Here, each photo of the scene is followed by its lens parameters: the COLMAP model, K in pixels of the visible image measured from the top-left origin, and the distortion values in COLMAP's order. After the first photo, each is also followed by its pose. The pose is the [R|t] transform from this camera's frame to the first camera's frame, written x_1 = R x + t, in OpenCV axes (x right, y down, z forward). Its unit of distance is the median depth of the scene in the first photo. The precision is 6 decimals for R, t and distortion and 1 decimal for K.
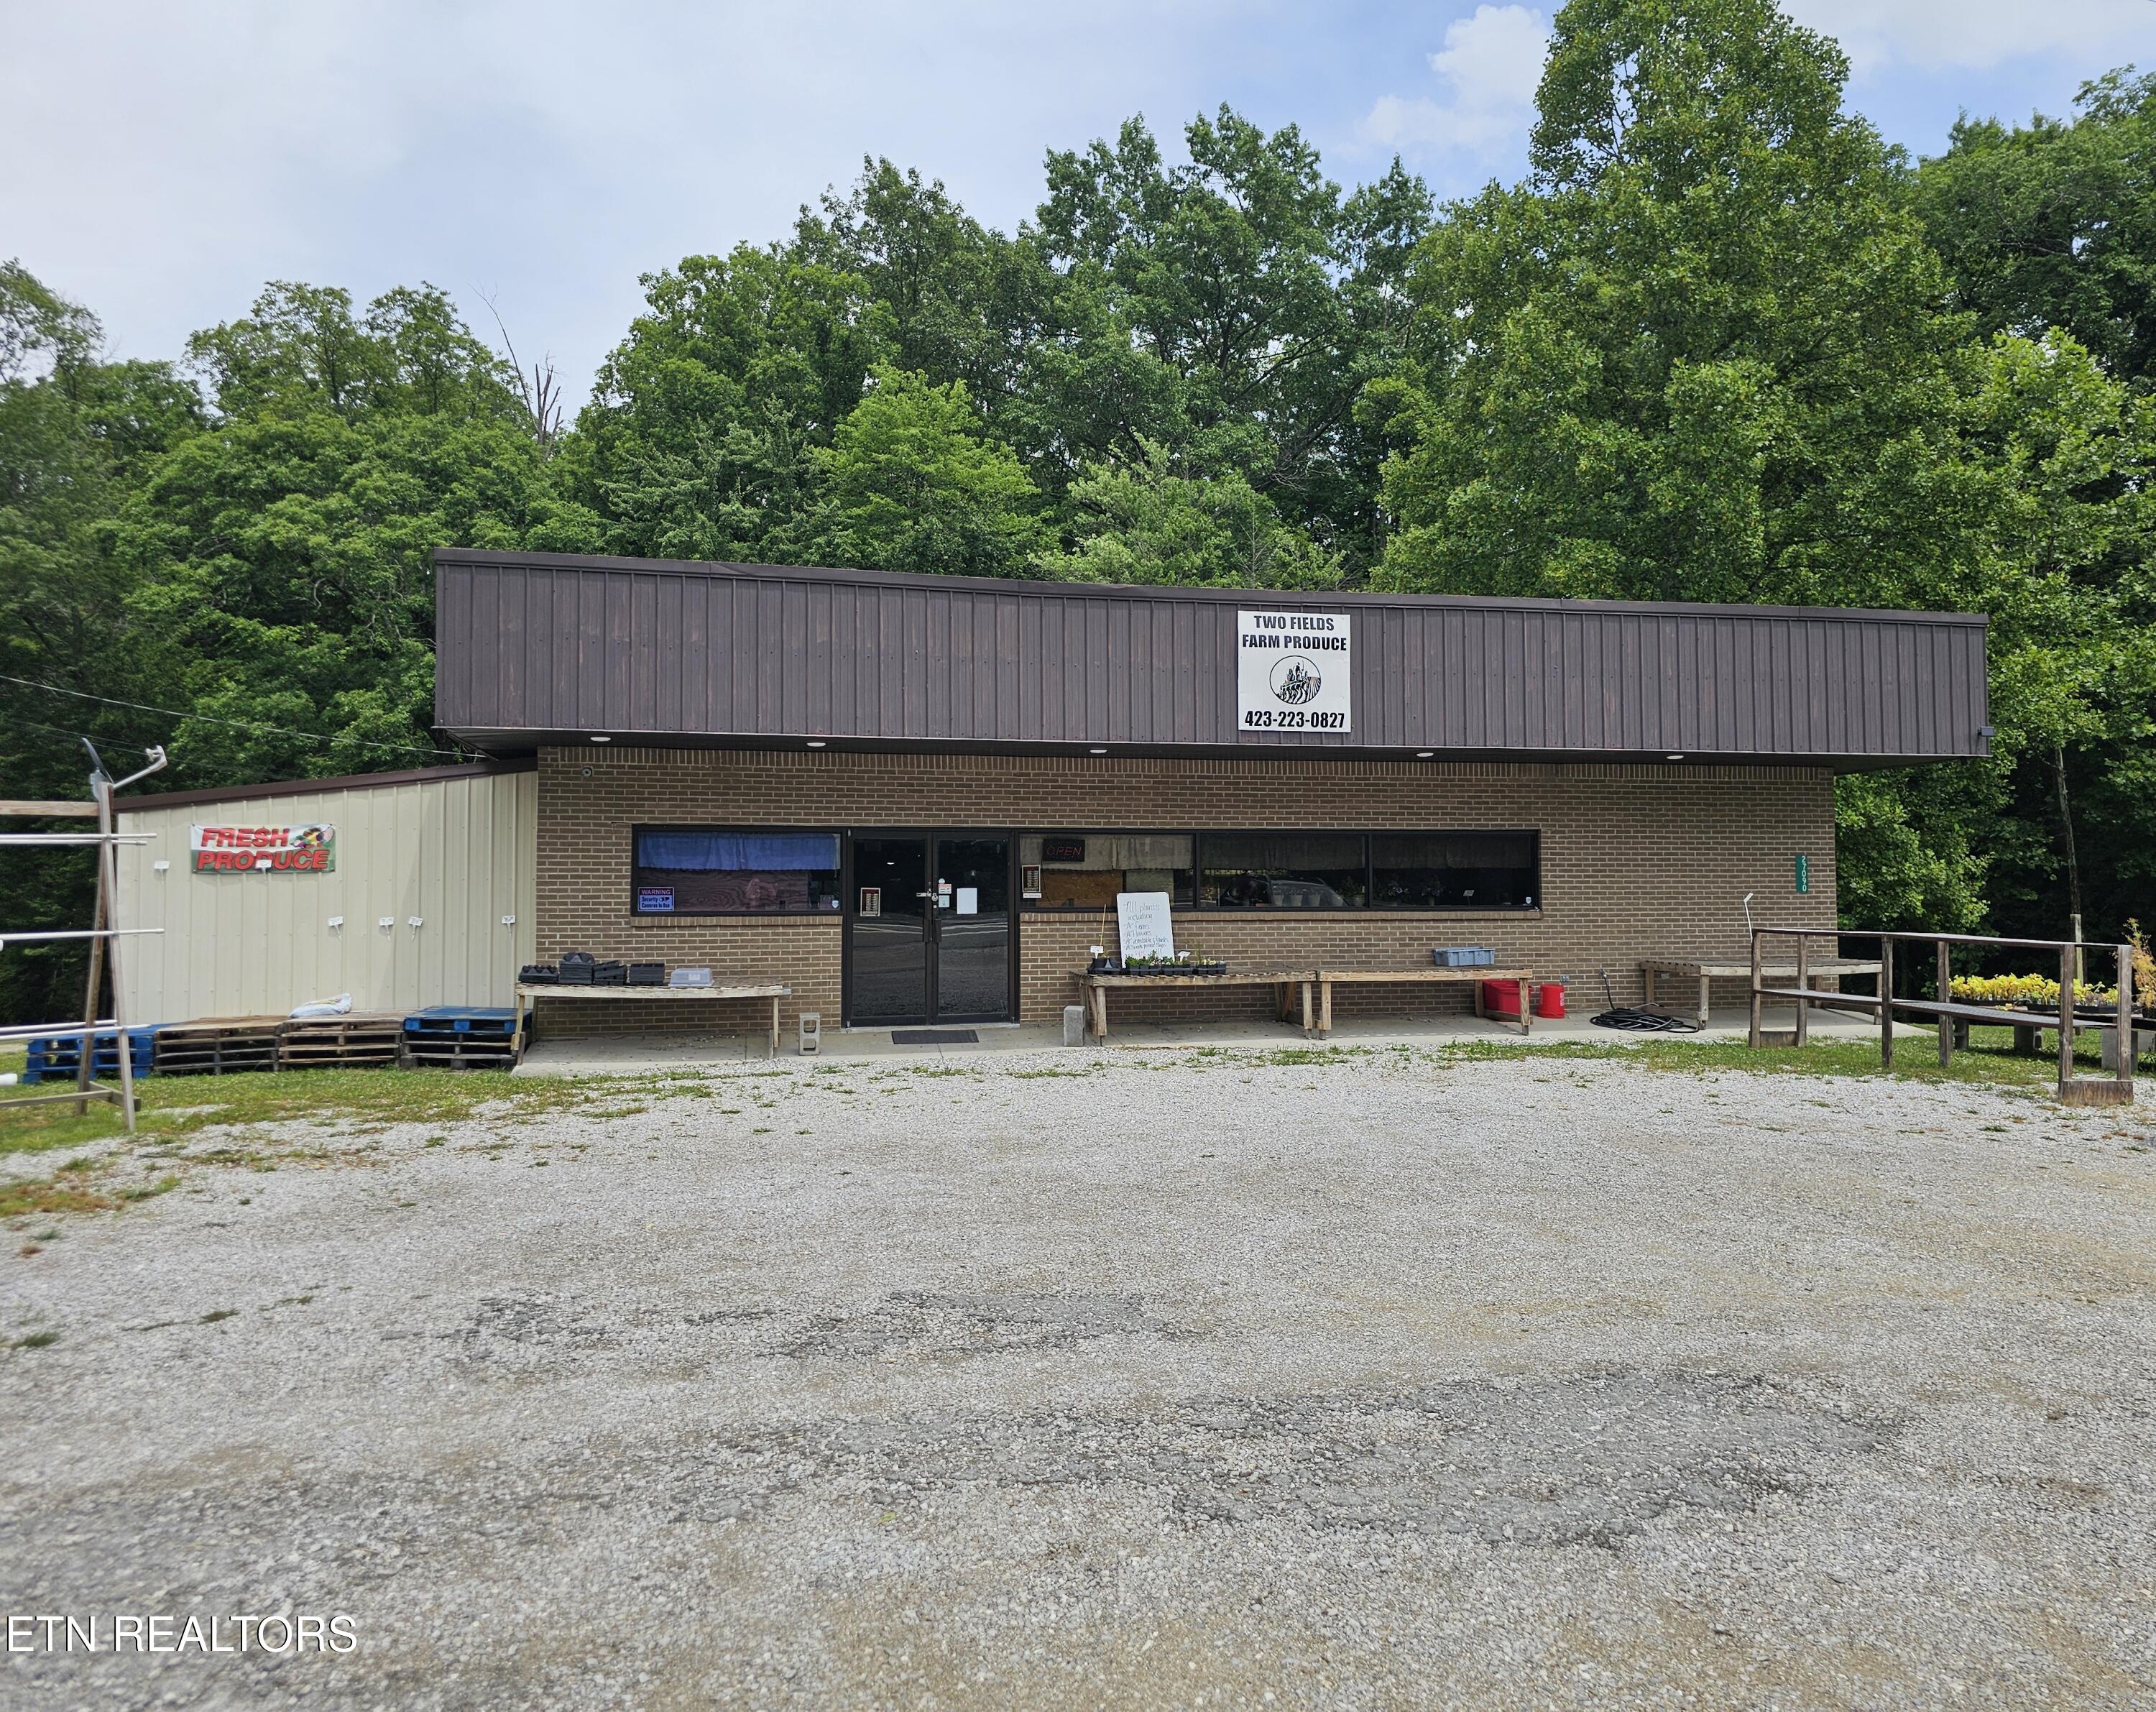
lens RADIAL K [[1654.1, 0, 1140.0], [0, 1654.1, 859.7], [0, 0, 1]] dist [0.095903, -0.085991]
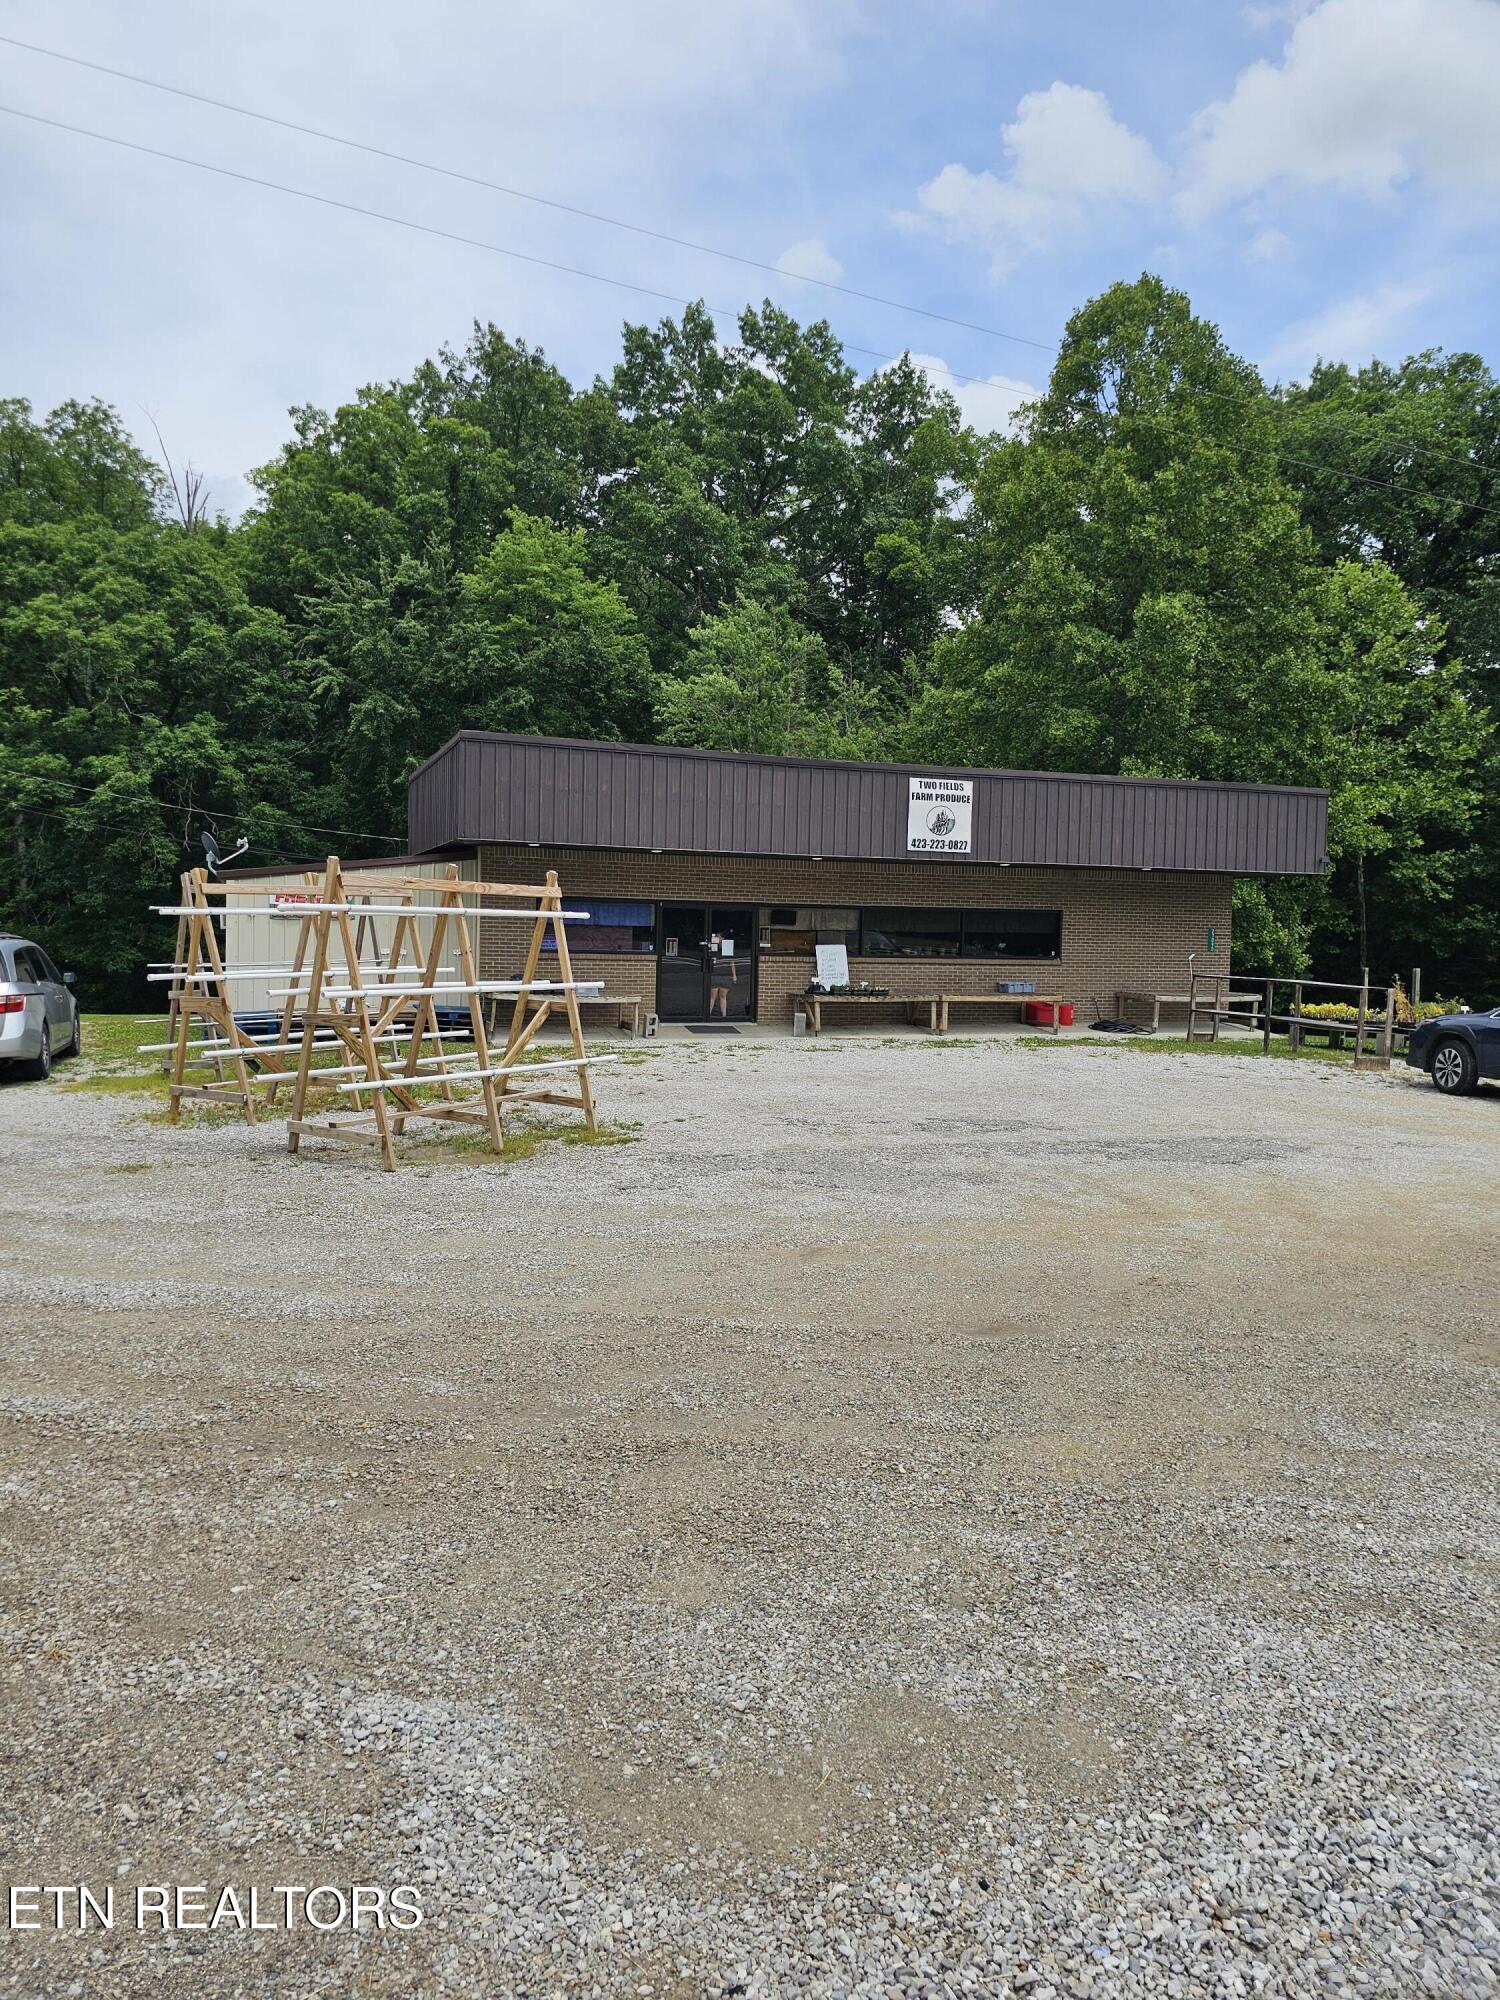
lens RADIAL K [[1478.1, 0, 750.9], [0, 1478.1, 1038.5], [0, 0, 1]] dist [0.114802, -0.149215]
pose [[0.992043, 0.016798, 0.124772, -0.187086], [-0.029191, 0.994741, 0.098176, -0.020957], [-0.122467, -0.101037, 0.987316, -0.319286]]
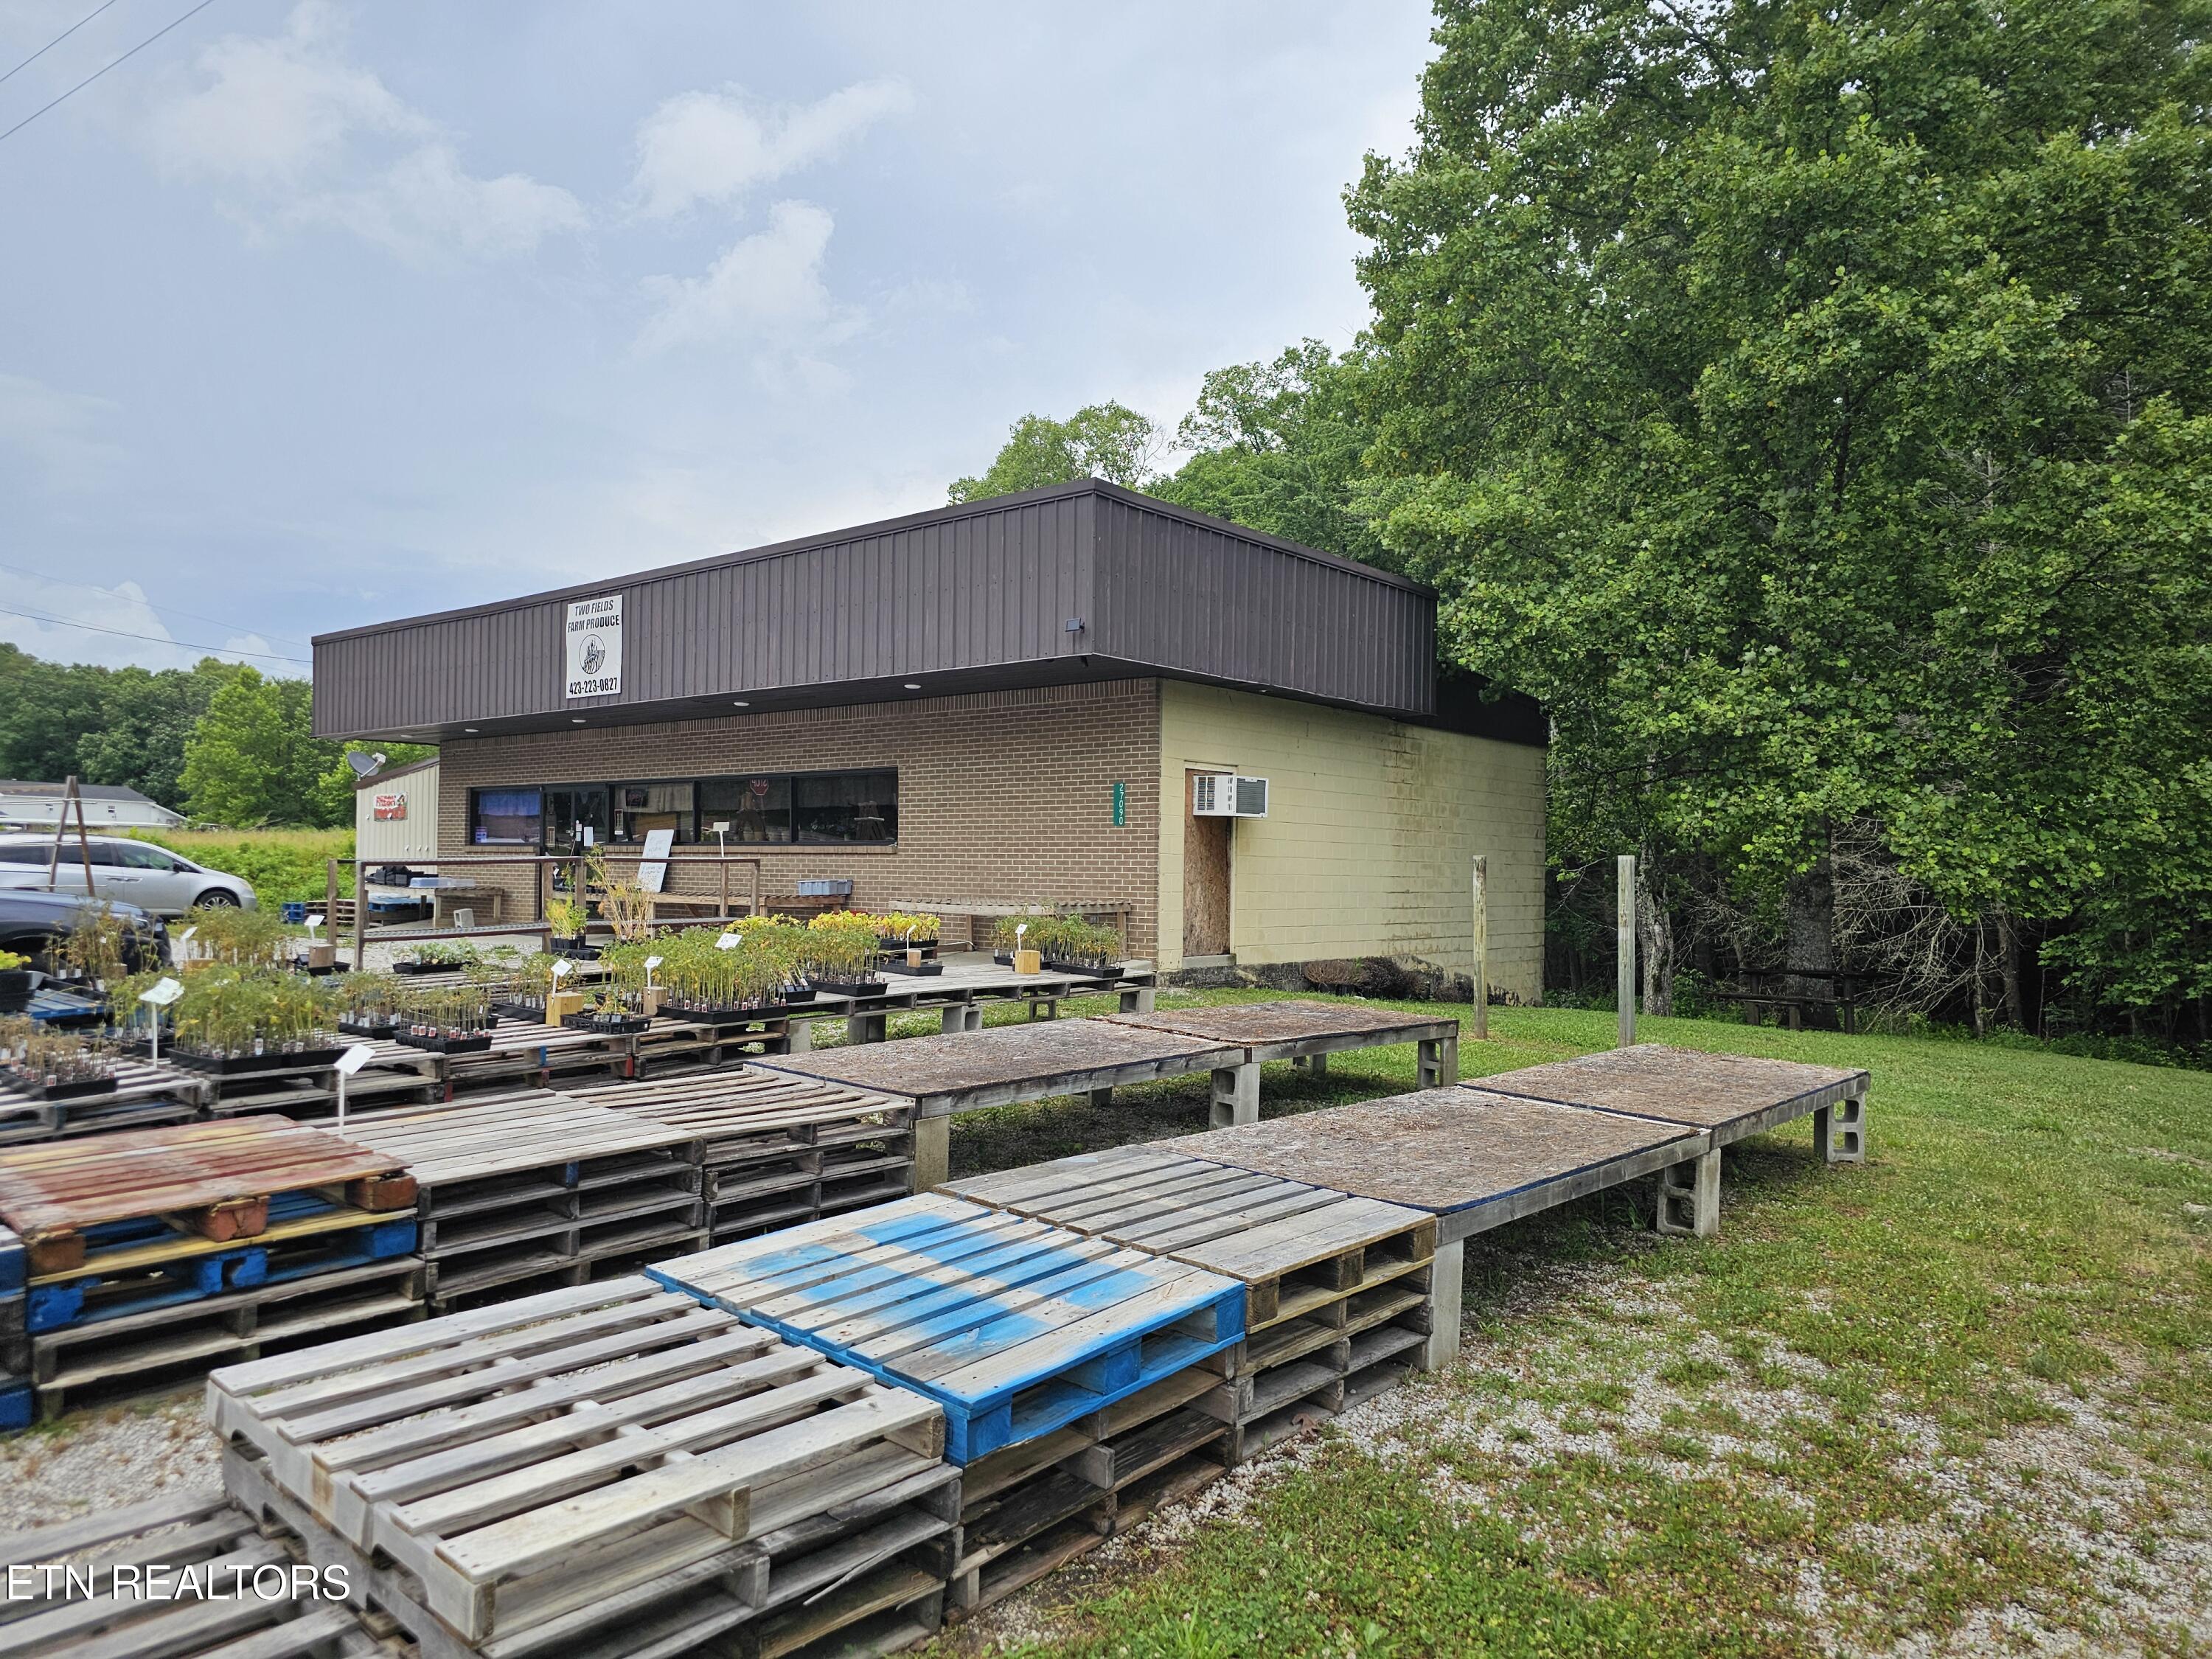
lens RADIAL K [[1634.8, 0, 1106.0], [0, 1634.8, 829.5], [0, 0, 1]] dist [0.114802, -0.149215]
pose [[0.587813, -0.007684, -0.808961, 0.875709], [0.012416, 0.999923, -0.000476, 0.017801], [0.808902, -0.009765, 0.587863, 0.393959]]
